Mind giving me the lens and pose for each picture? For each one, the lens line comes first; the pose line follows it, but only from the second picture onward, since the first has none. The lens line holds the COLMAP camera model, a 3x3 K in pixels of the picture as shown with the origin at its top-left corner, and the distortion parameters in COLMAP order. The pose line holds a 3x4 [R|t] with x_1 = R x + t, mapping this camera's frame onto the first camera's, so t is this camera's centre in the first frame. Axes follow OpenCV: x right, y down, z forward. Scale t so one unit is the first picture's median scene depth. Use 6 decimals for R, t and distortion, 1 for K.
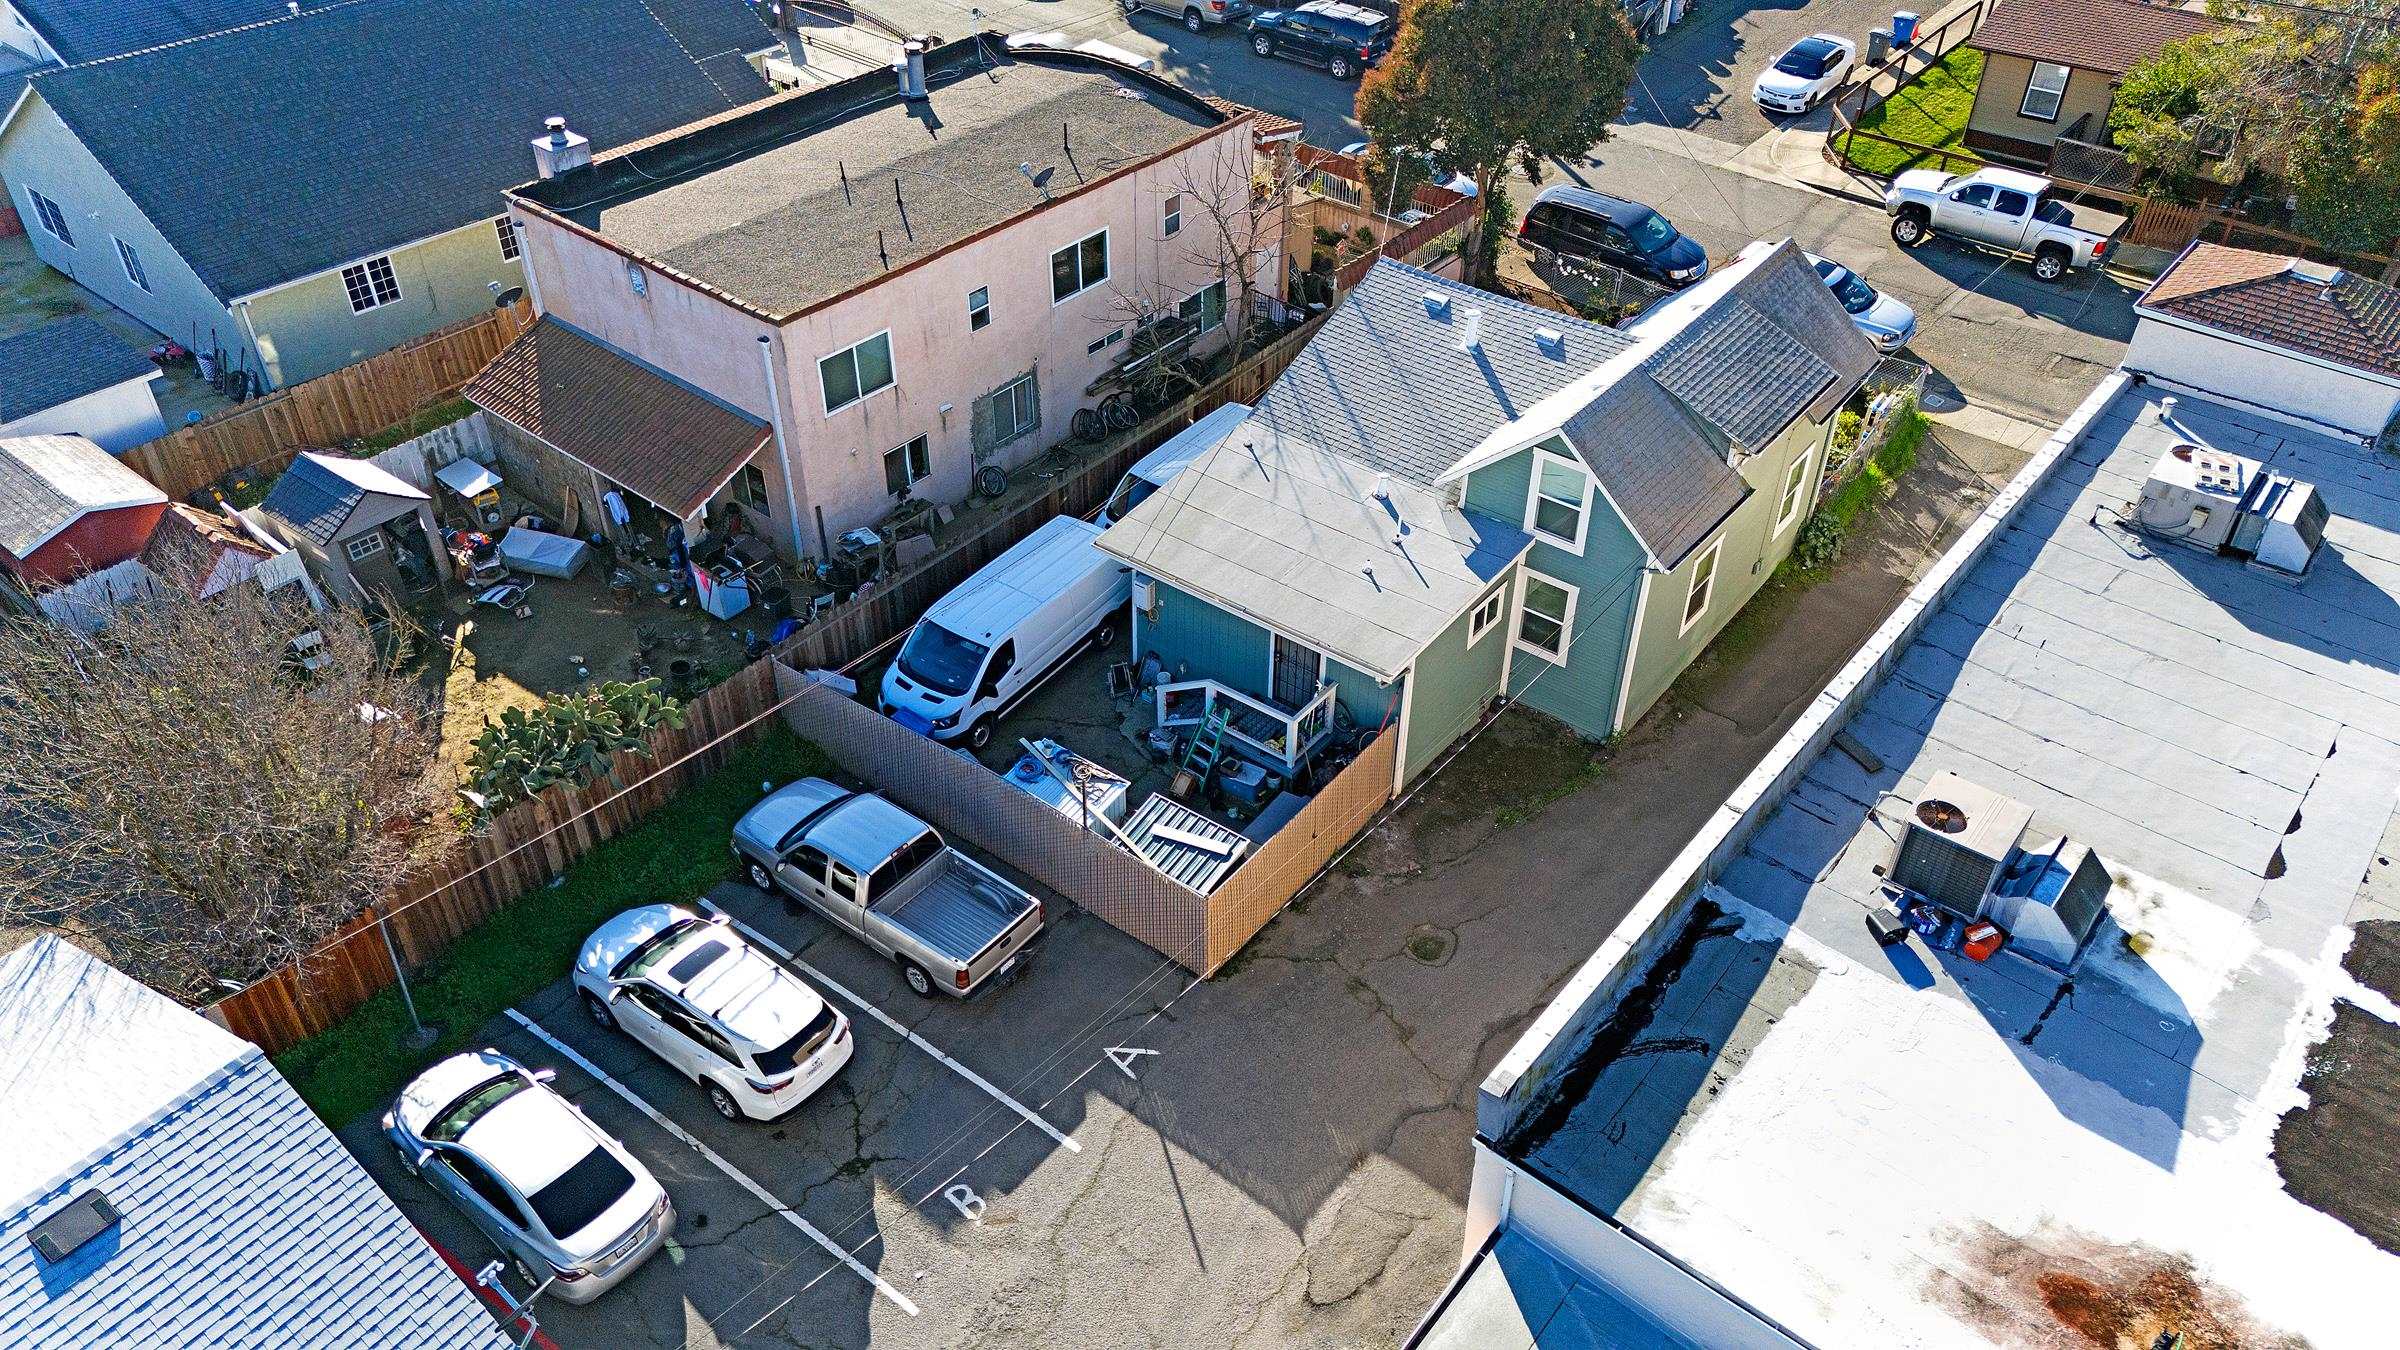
lens RADIAL K [[1761.0, 0, 1215.1], [0, 1761.0, 655.1], [0, 0, 1]] dist [0.111350, -0.055187]
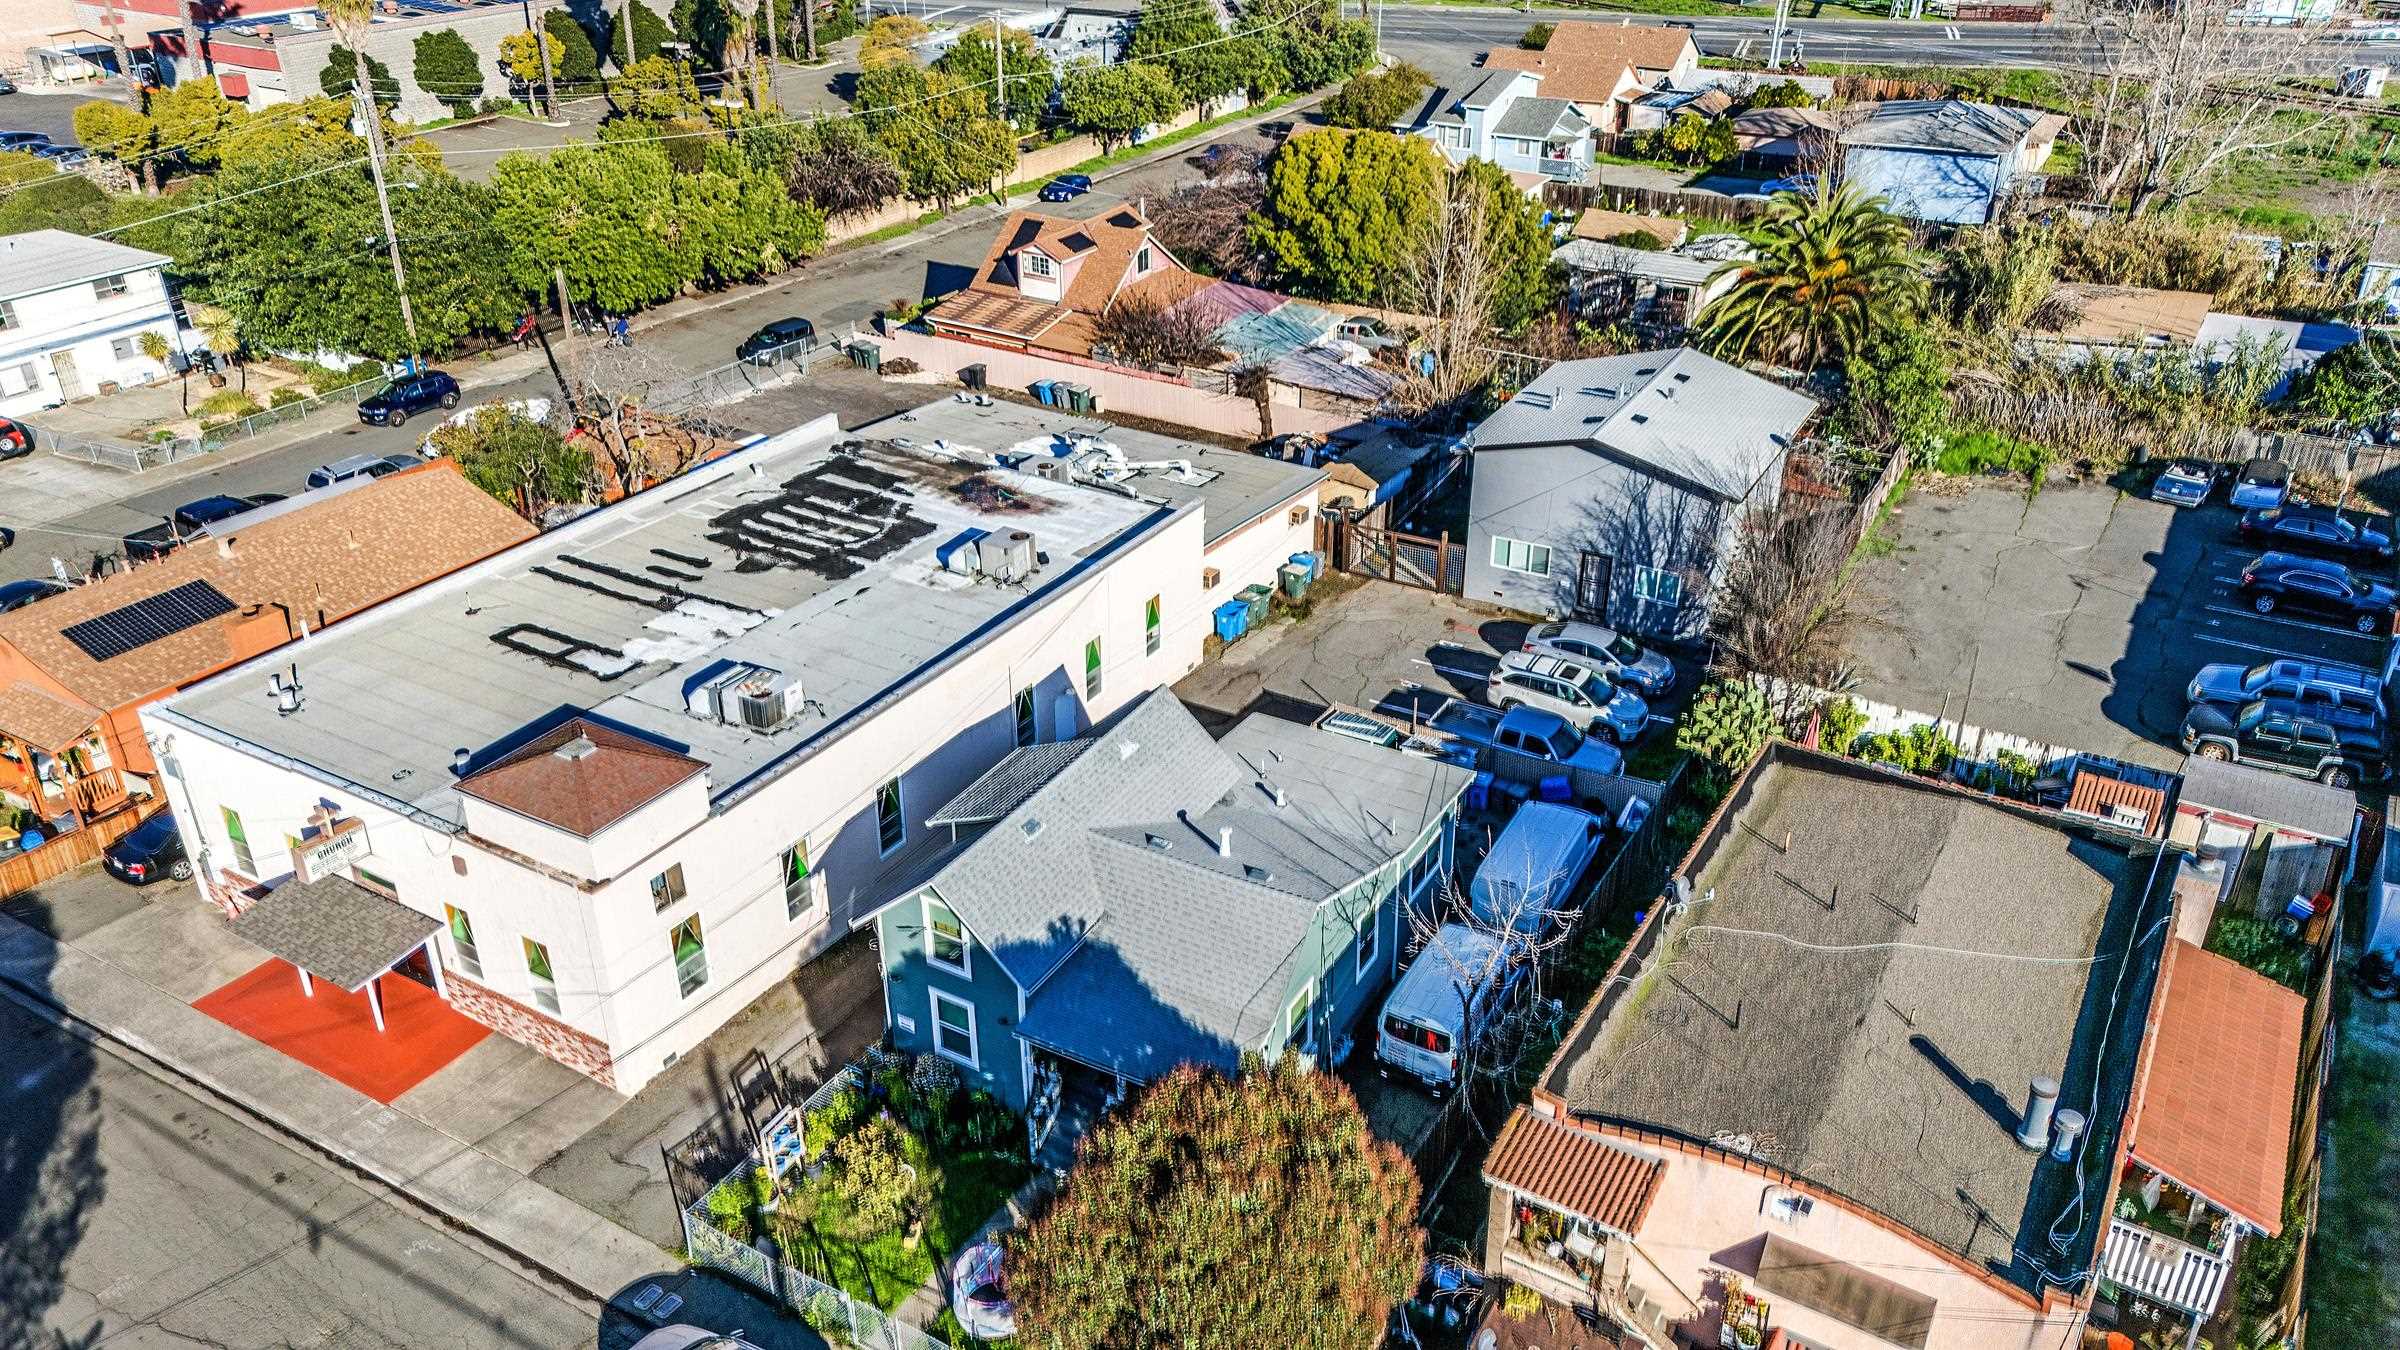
lens RADIAL K [[1761.0, 0, 1195.9], [0, 1761.0, 683.2], [0, 0, 1]] dist [0.111350, -0.055187]
pose [[-0.991258, 0.058874, -0.118072, 0.371964], [-0.083594, 0.412110, 0.907291, -1.595277], [0.102075, 0.909230, -0.403585, 1.733043]]
